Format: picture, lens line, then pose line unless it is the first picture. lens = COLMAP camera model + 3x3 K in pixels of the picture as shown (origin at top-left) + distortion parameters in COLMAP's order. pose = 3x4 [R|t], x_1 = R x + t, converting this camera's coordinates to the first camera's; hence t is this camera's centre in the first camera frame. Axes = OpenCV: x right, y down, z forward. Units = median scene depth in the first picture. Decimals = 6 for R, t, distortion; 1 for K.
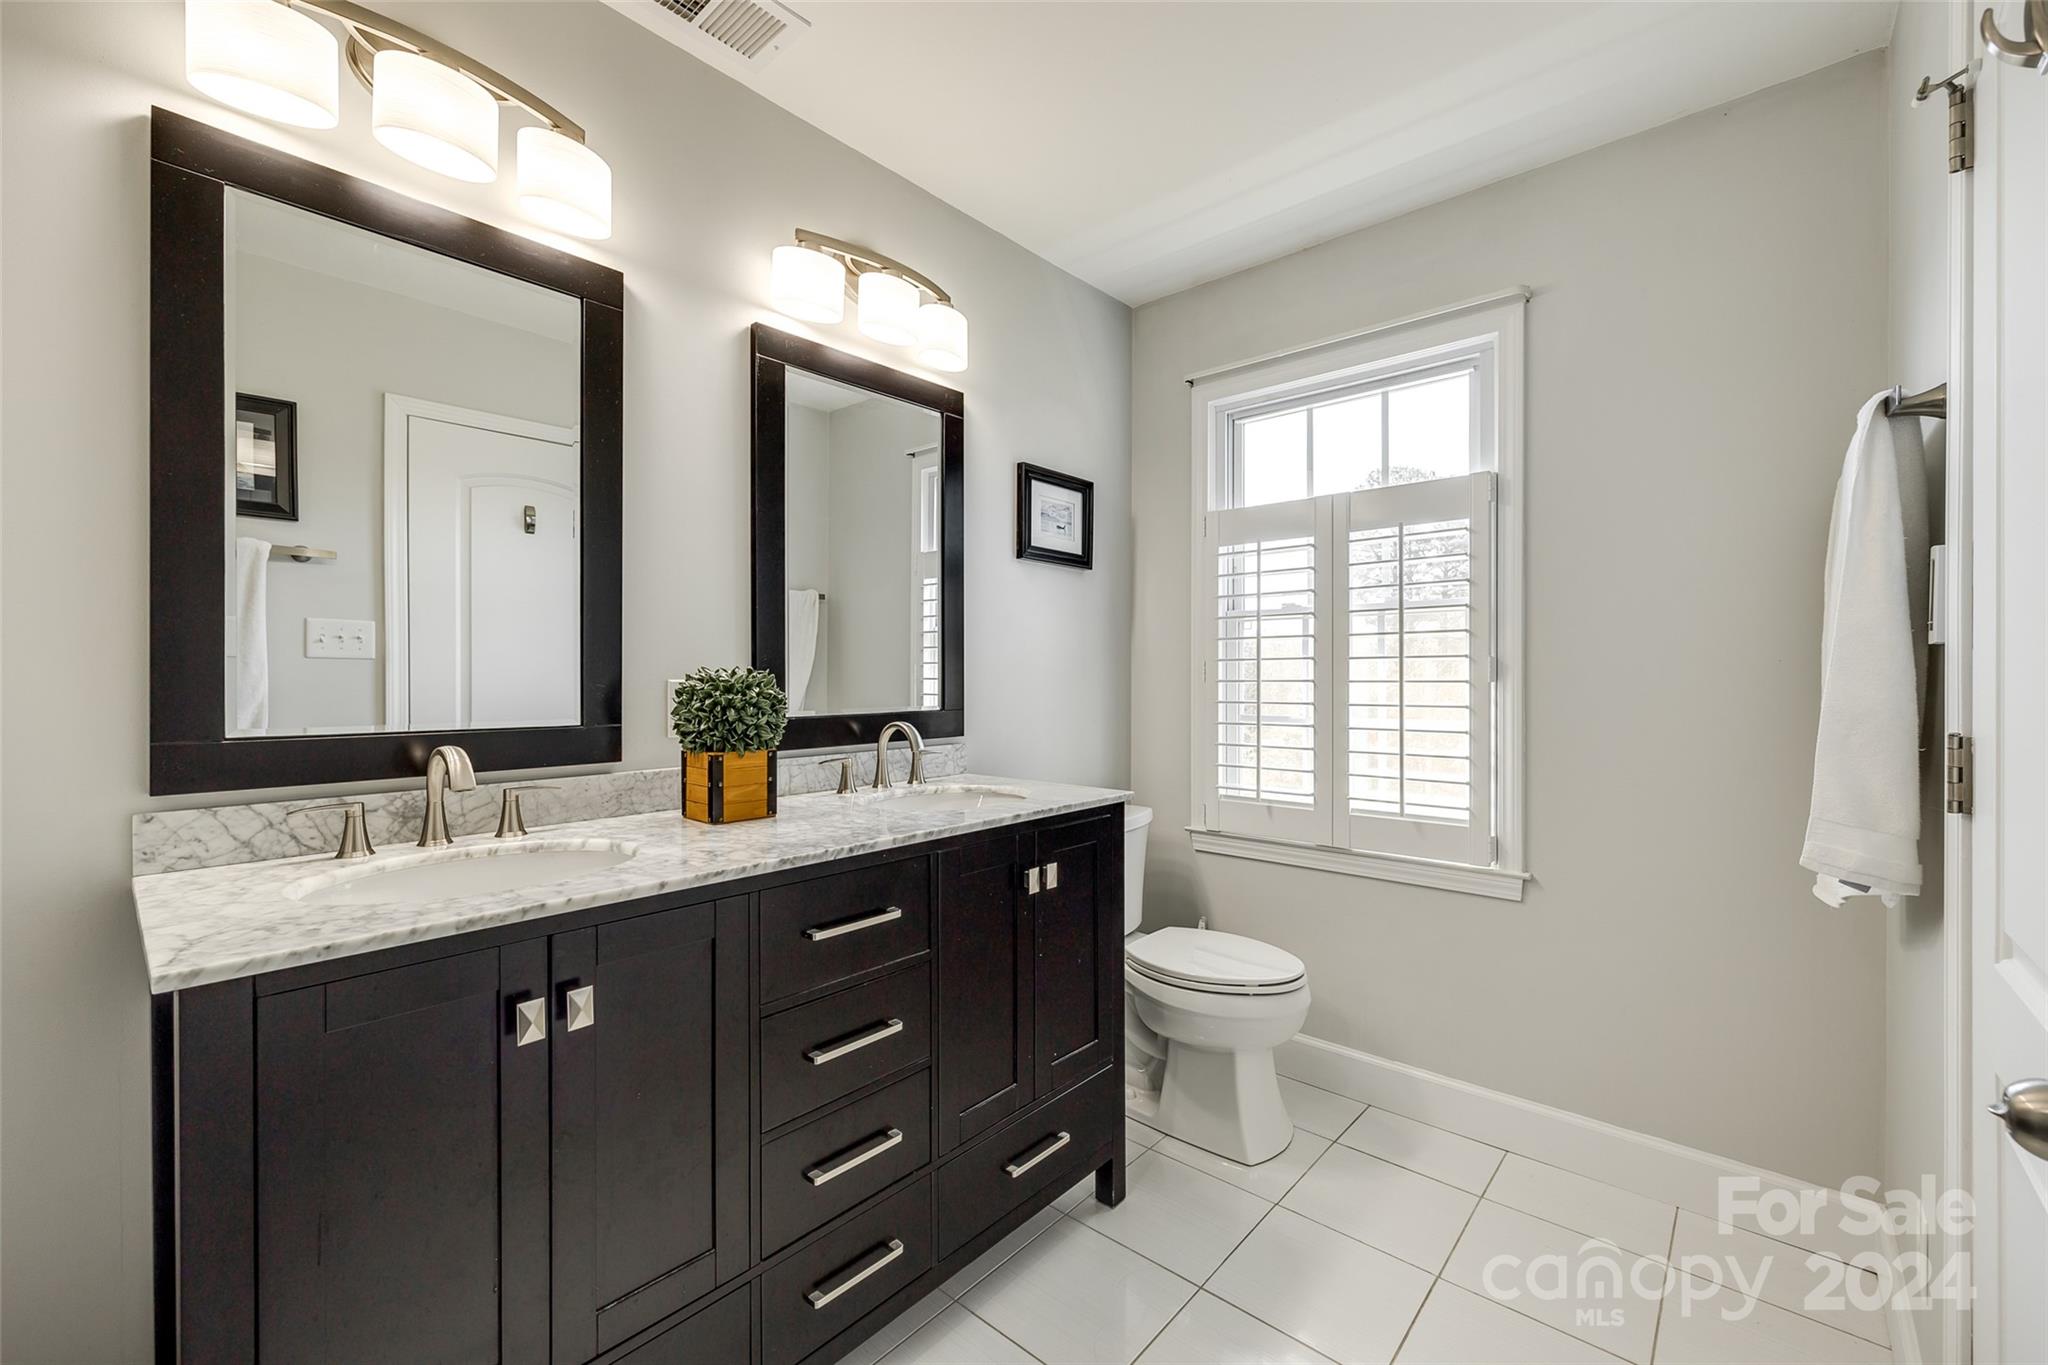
lens RADIAL K [[829.7, 0, 1024.0], [0, 829.7, 682.5], [0, 0, 1]] dist [-0.002590, -0.000115]
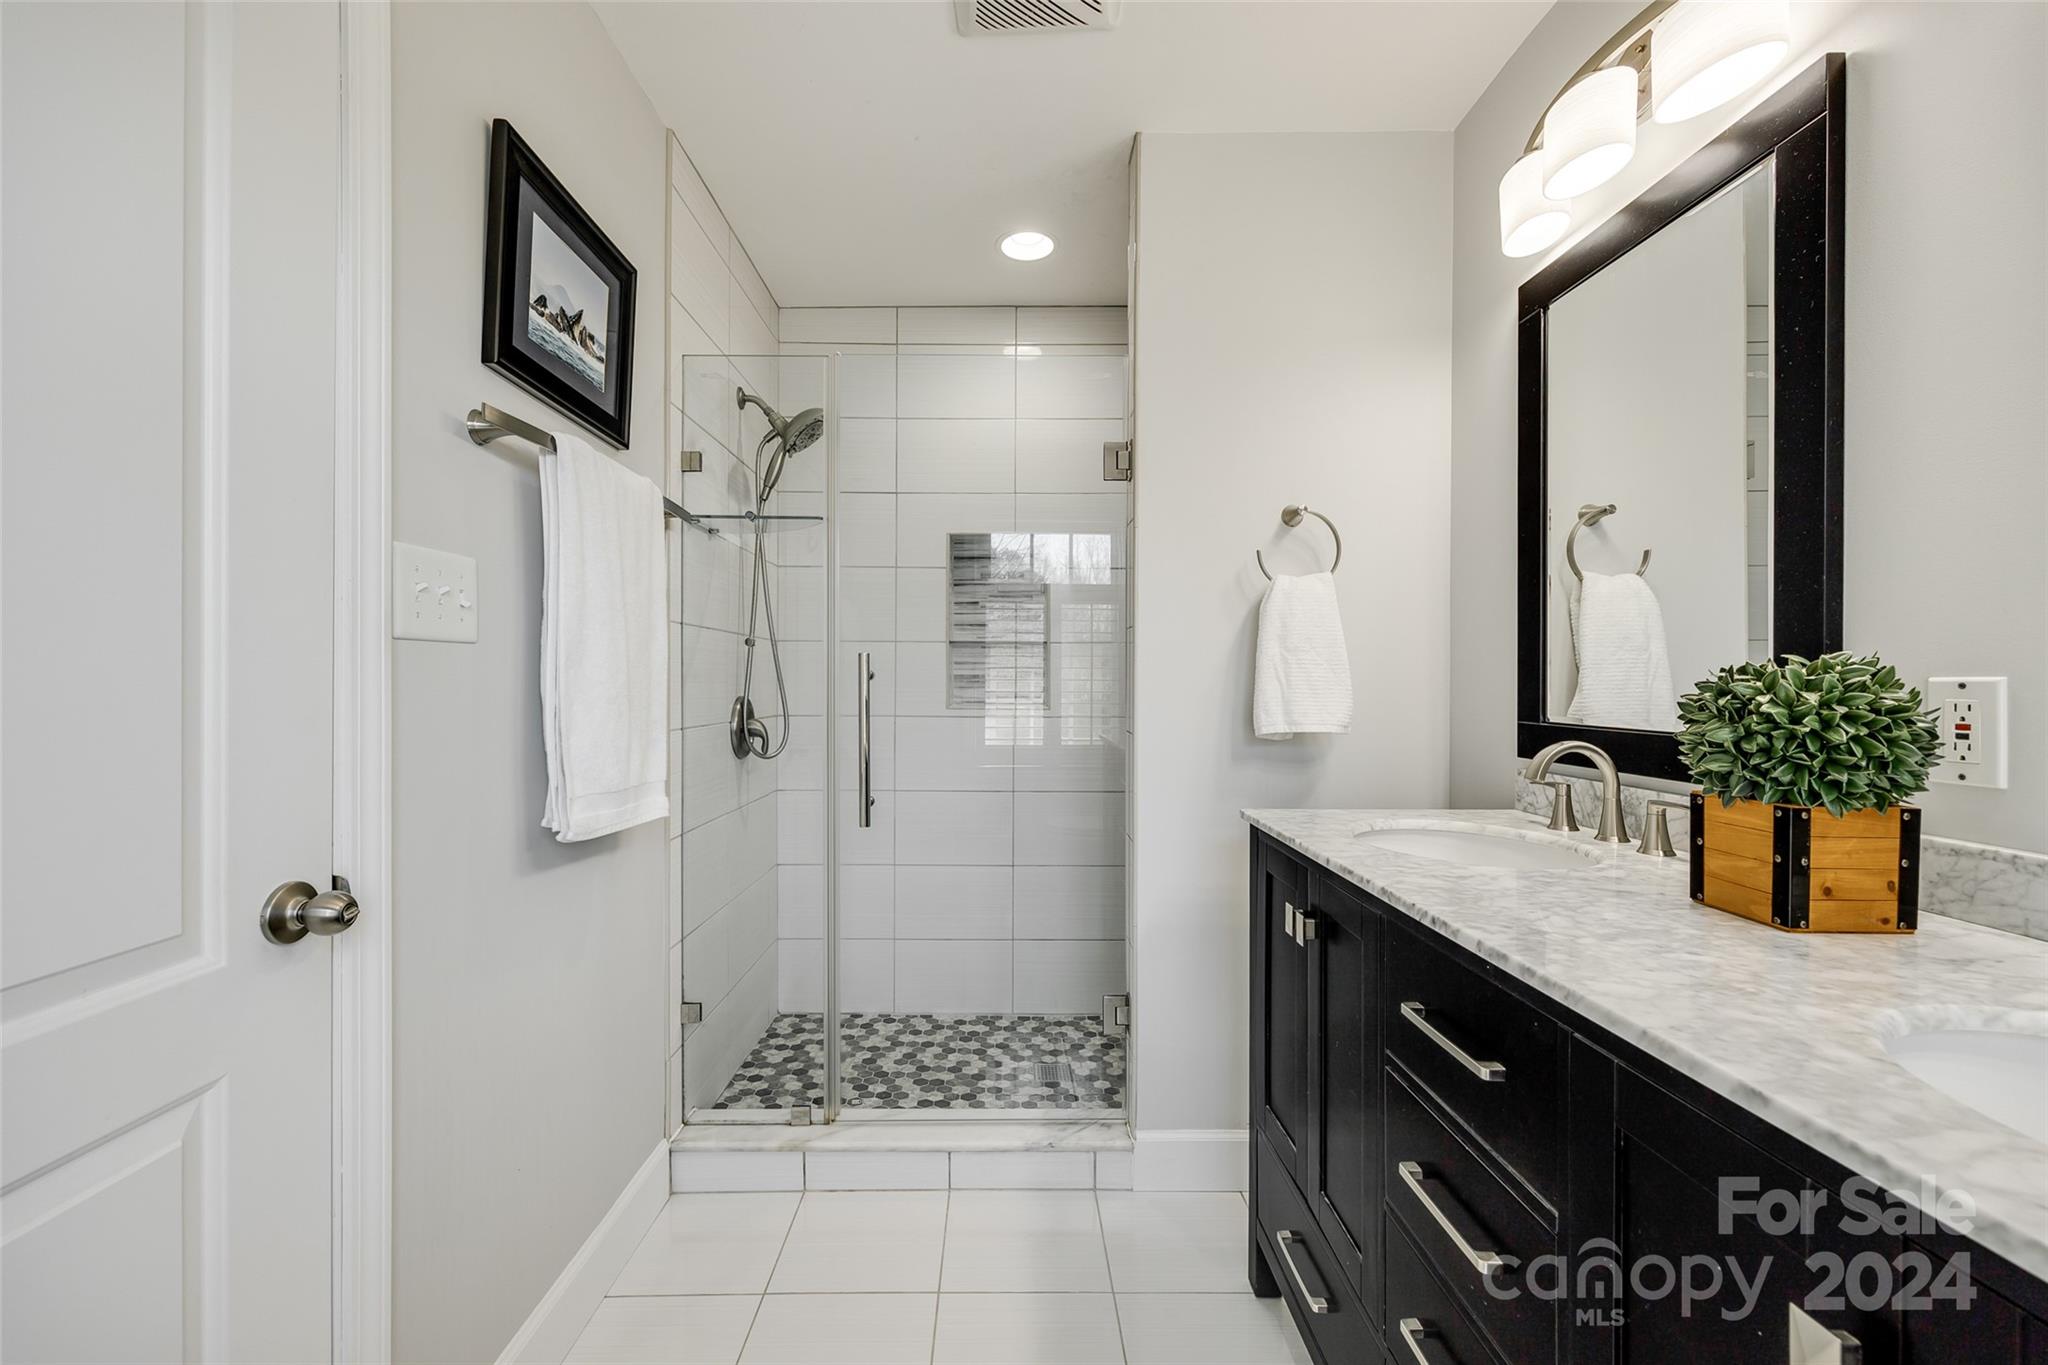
lens RADIAL K [[829.7, 0, 1024.0], [0, 829.7, 682.5], [0, 0, 1]] dist [-0.002590, -0.000115]
pose [[-0.743186, -0.000259, -0.669084, 0.487980], [-0.006229, 0.999959, 0.006531, -0.001144], [0.669055, 0.009021, -0.743158, 1.232114]]
